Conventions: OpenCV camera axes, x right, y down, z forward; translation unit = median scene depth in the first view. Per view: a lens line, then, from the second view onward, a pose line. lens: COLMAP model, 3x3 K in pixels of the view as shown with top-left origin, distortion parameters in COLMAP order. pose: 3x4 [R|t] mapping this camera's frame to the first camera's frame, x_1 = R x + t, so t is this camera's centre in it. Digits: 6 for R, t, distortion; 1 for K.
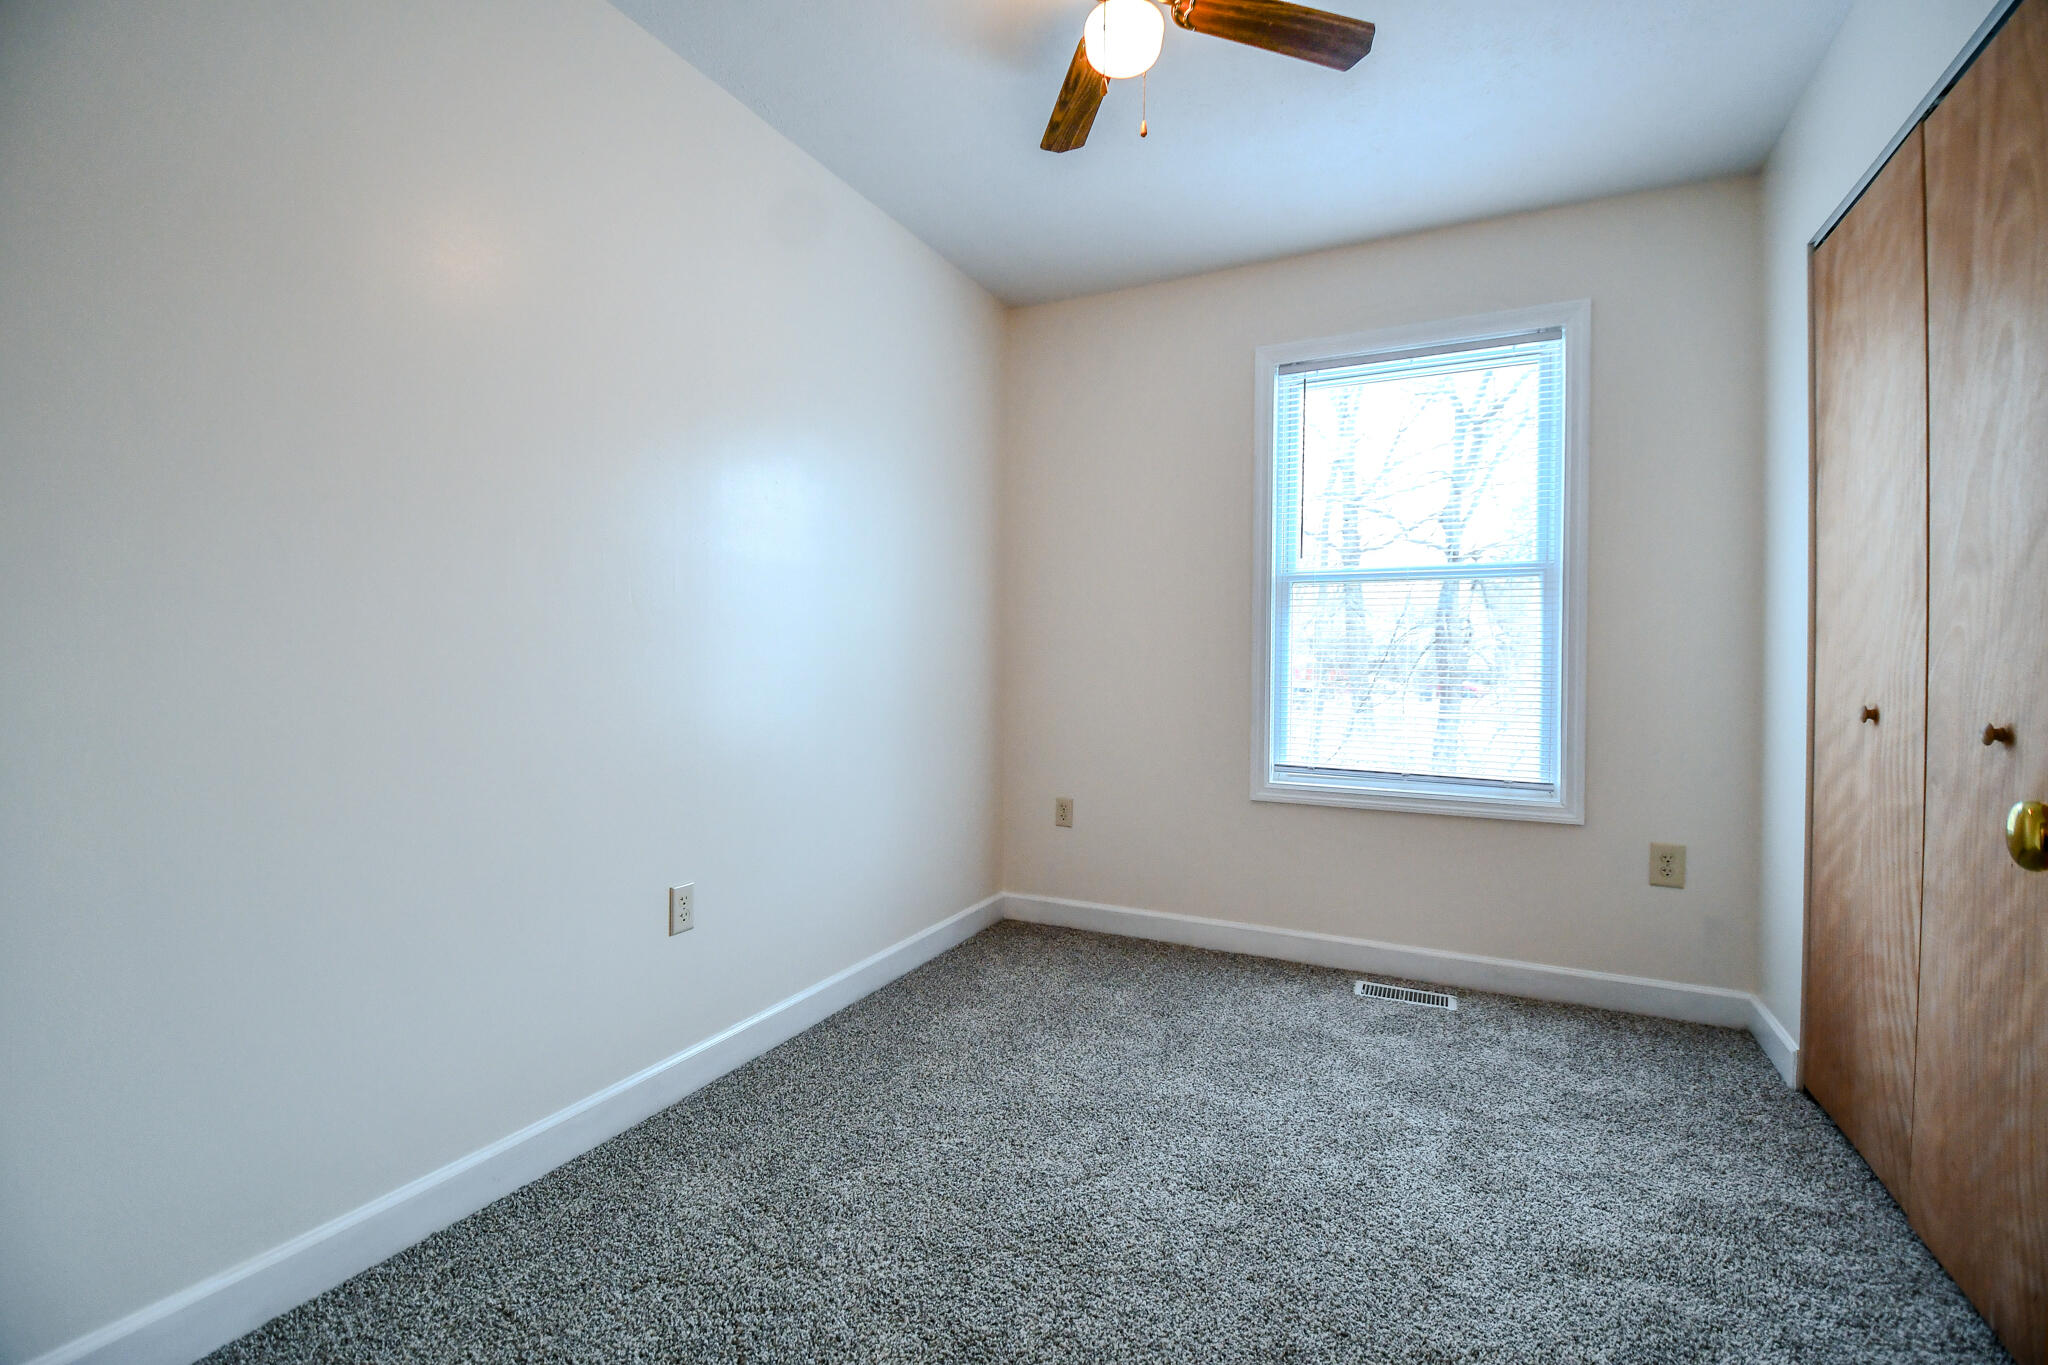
lens RADIAL K [[910.5, 0, 1030.1], [0, 910.5, 675.4], [0, 0, 1]] dist [0.012519, -0.023344]
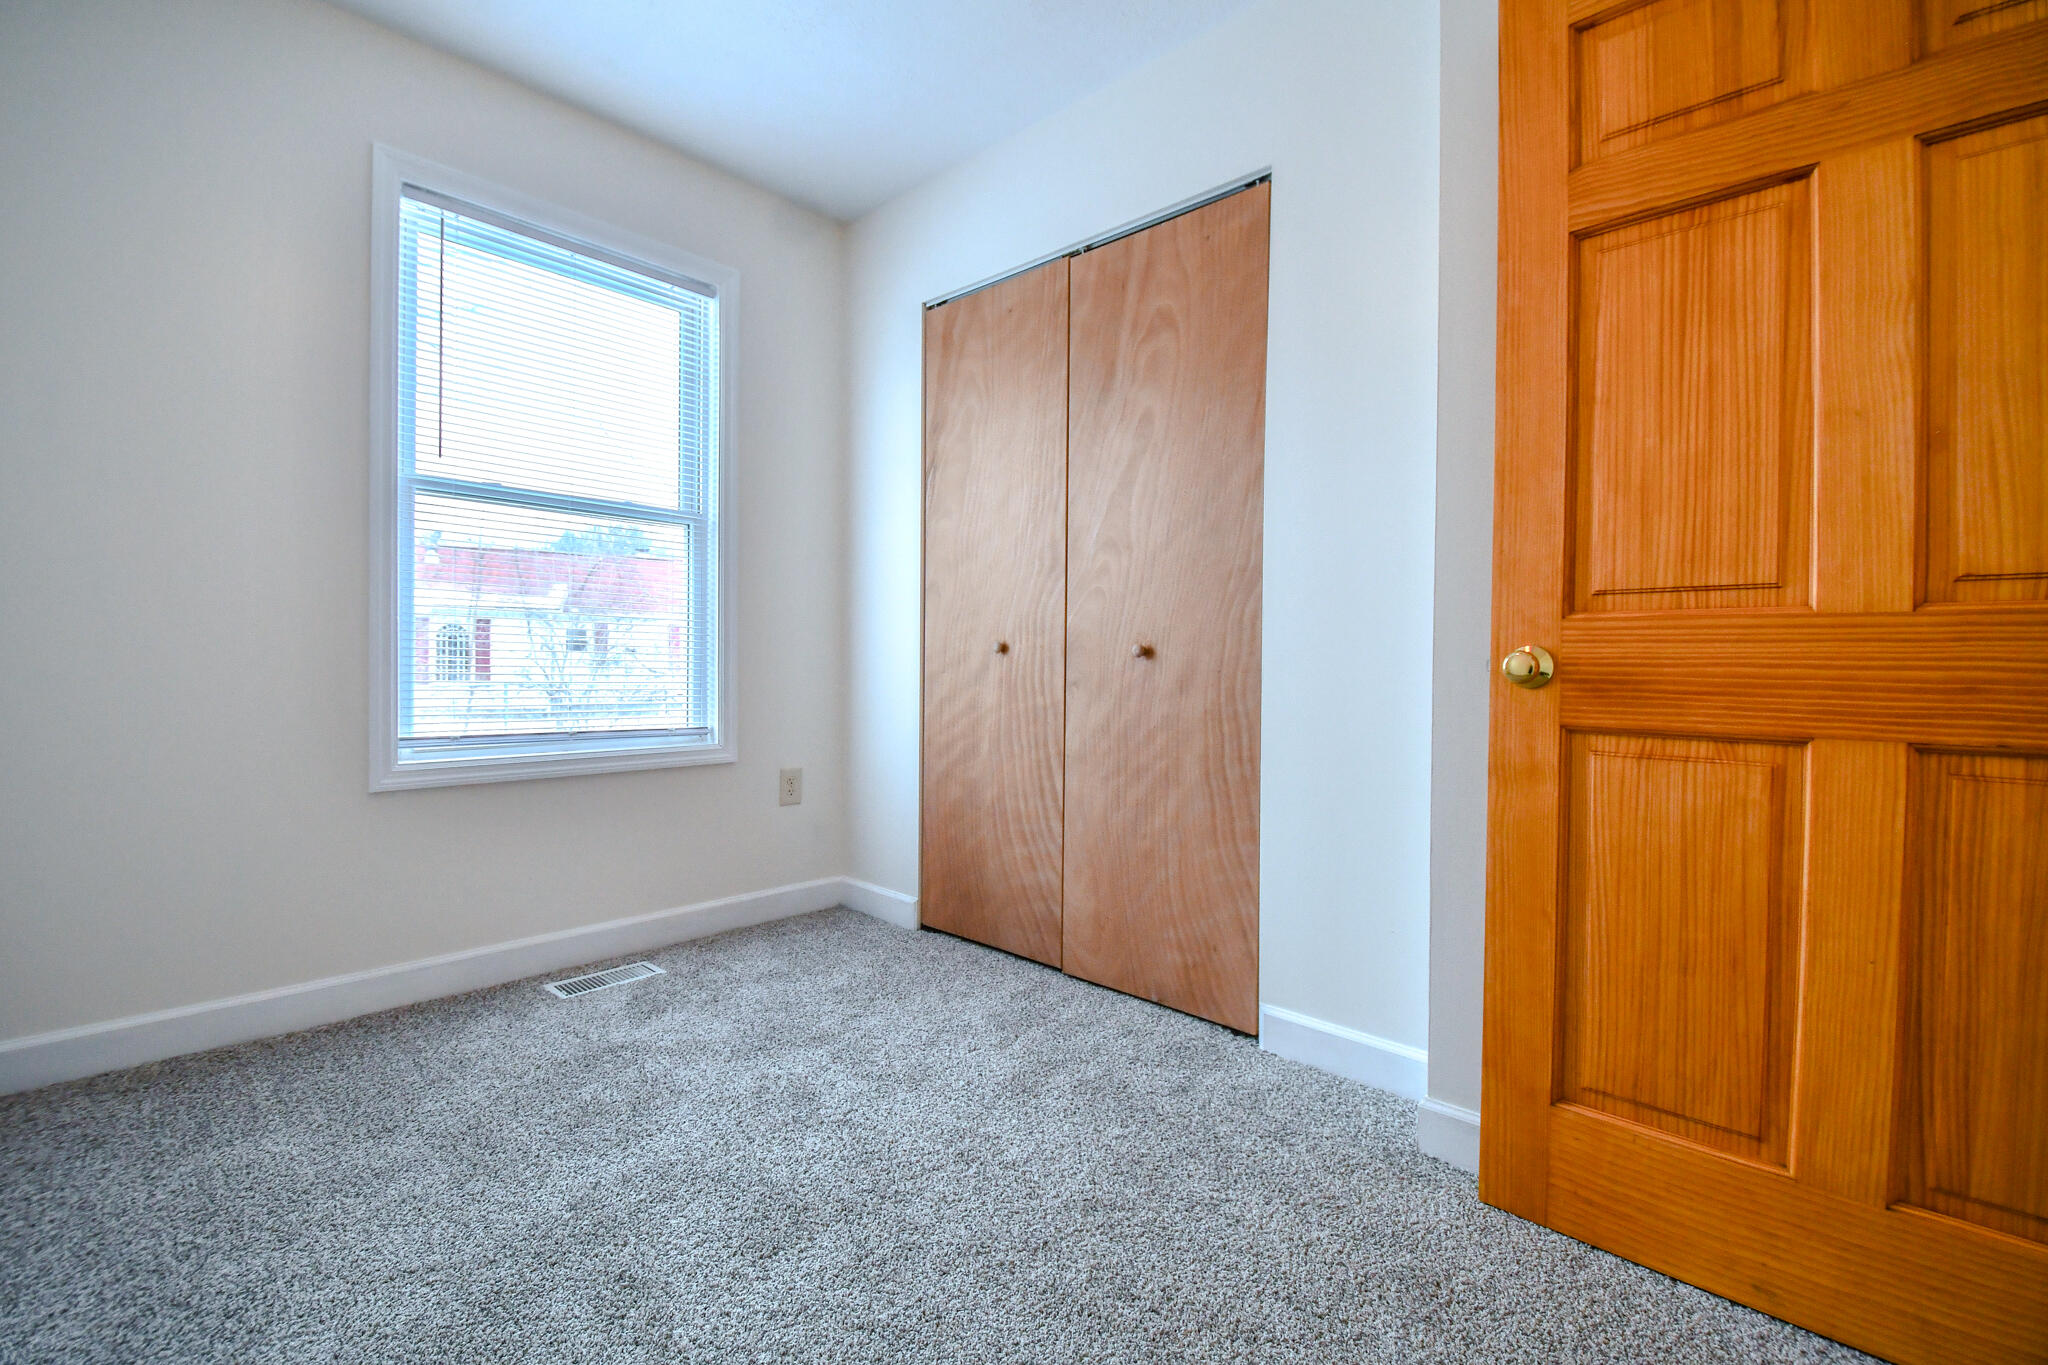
lens RADIAL K [[889.6, 0, 1008.6], [0, 889.6, 675.5], [0, 0, 1]] dist [0.026091, -0.022319]
pose [[0.293679, -0.023472, 0.955616, -0.335995], [0.001521, 0.999709, 0.024088, 0.039977], [-0.955903, -0.005621, 0.293629, 0.419618]]
